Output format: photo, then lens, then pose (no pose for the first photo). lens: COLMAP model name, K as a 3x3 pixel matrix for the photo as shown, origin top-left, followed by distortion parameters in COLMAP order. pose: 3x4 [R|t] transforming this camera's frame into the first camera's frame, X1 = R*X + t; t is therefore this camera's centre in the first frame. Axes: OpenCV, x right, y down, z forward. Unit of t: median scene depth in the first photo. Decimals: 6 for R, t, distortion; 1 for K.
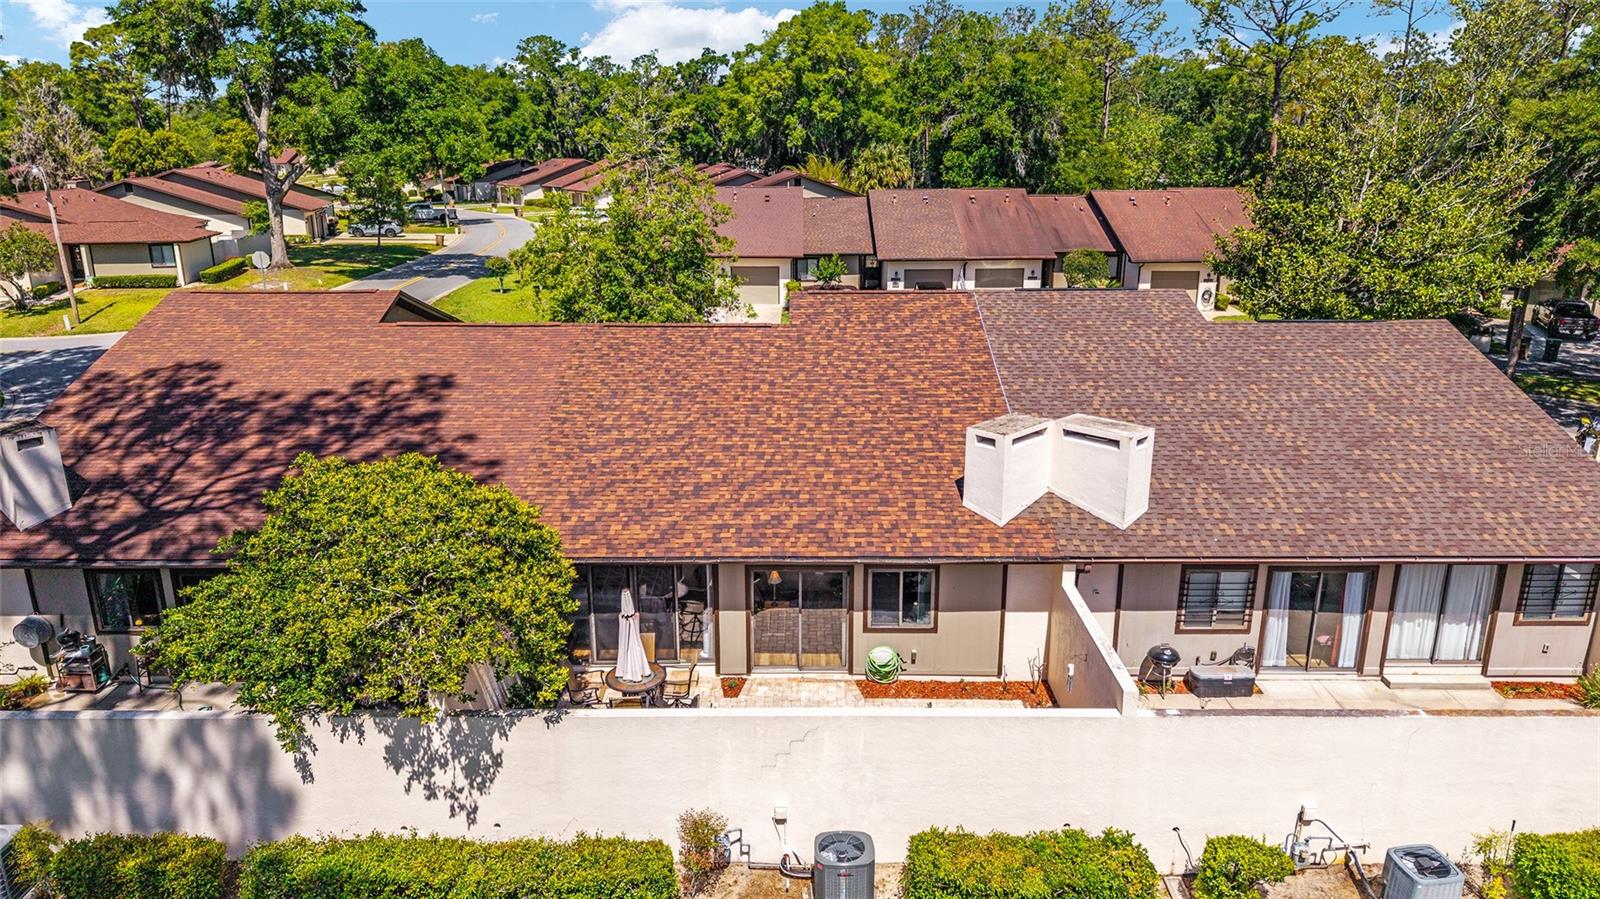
lens RADIAL K [[1070.5, 0, 800.0], [0, 1070.5, 449.5], [0, 0, 1]] dist [0.026314, -0.035683]
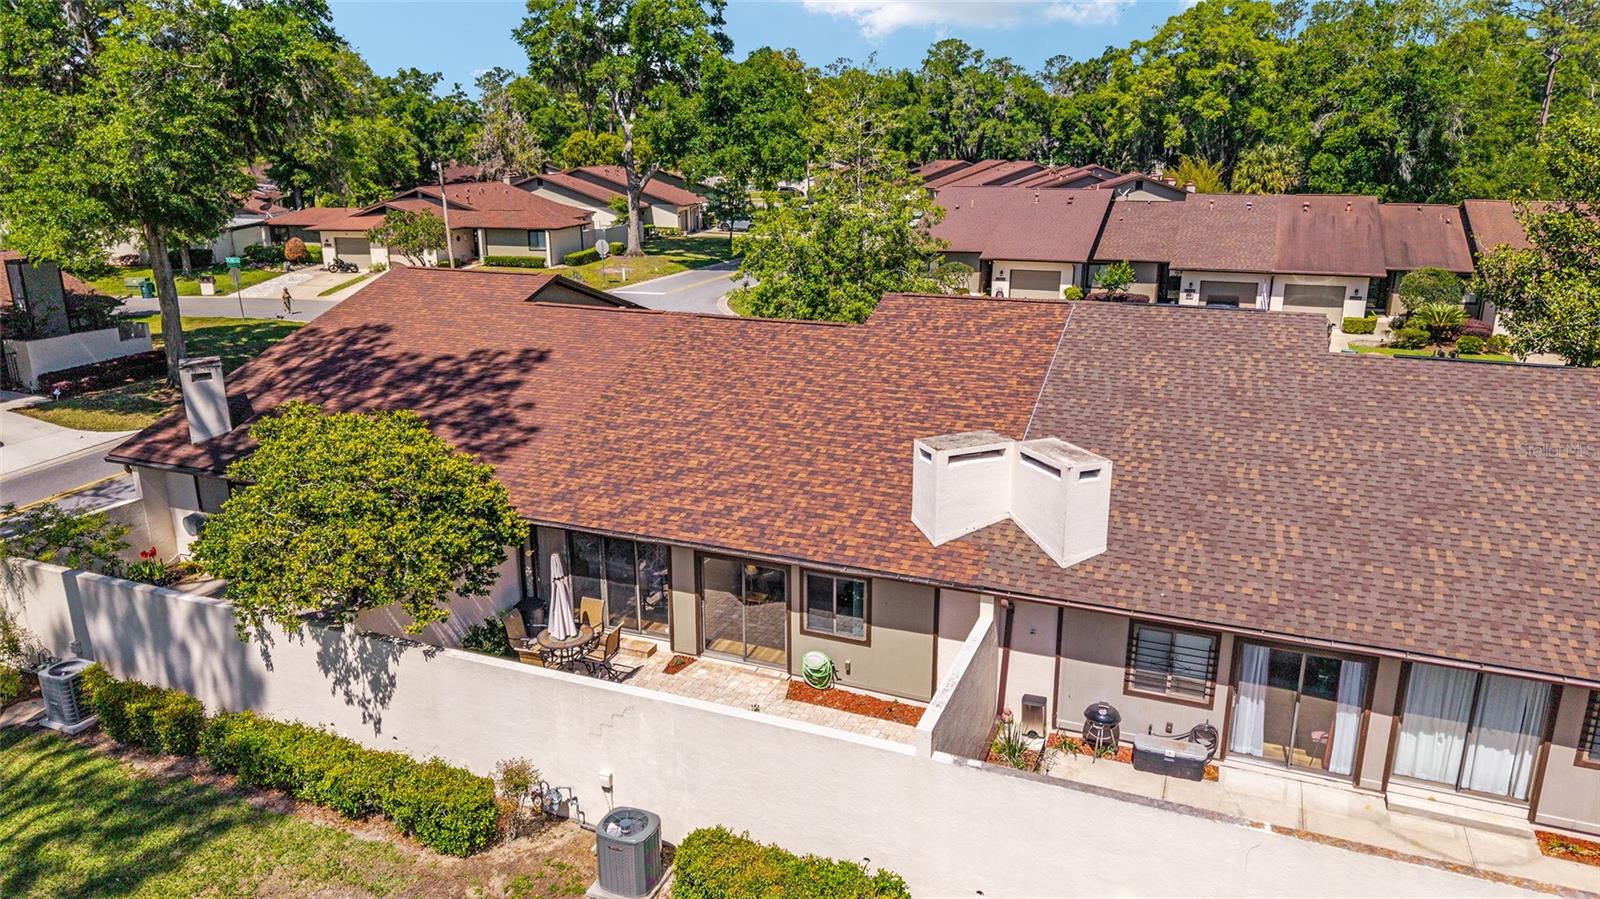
lens RADIAL K [[1070.5, 0, 800.0], [0, 1070.5, 449.5], [0, 0, 1]] dist [0.026314, -0.035683]
pose [[0.924942, 0.104908, -0.365344, 0.375993], [-0.105468, 0.994251, 0.018484, -0.016820], [0.365183, 0.021435, 0.930689, 0.064732]]
